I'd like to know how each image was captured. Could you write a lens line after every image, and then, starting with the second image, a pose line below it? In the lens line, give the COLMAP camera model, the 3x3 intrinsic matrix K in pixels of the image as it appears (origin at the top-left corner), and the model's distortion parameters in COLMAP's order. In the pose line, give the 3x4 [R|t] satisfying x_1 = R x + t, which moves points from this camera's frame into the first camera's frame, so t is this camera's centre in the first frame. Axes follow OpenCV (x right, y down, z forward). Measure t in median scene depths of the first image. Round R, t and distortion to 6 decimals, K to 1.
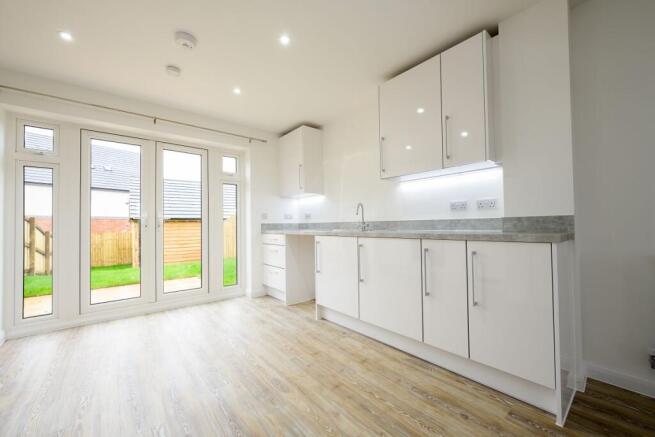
lens RADIAL K [[260.2, 0, 329.8], [0, 260.2, 220.3], [0, 0, 1]] dist [-0.002316, -0.000257]
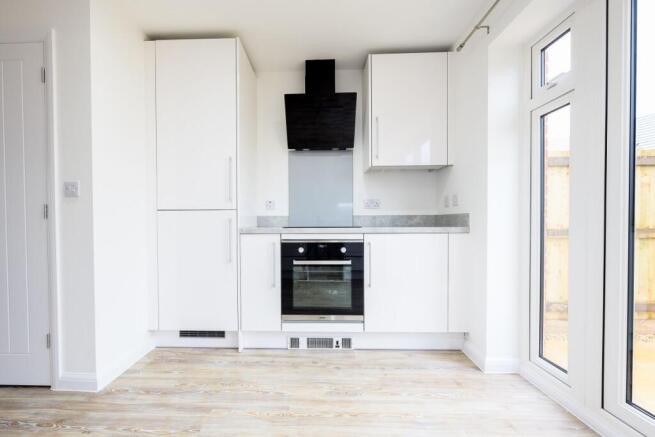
lens RADIAL K [[279.0, 0, 314.1], [0, 279.0, 222.4], [0, 0, 1]] dist [-0.000583, -0.000267]
pose [[-0.678412, 0.025223, -0.734248, -0.296133], [0.027522, 0.999581, 0.008908, 0.021832], [0.734166, -0.014165, -0.678823, 1.011669]]
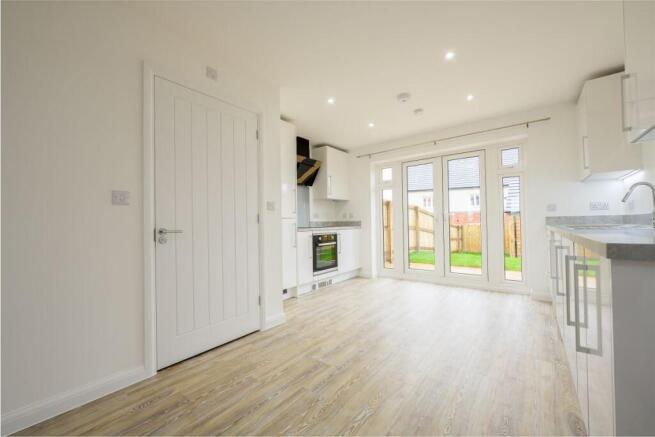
lens RADIAL K [[262.7, 0, 328.4], [0, 262.7, 220.8], [0, 0, 1]] dist [-0.001202, -0.000344]
pose [[0.206636, -0.000244, -0.978418, 0.641614], [0.031813, 0.999473, 0.006470, -0.004231], [0.977901, -0.032464, 0.206535, 0.178935]]
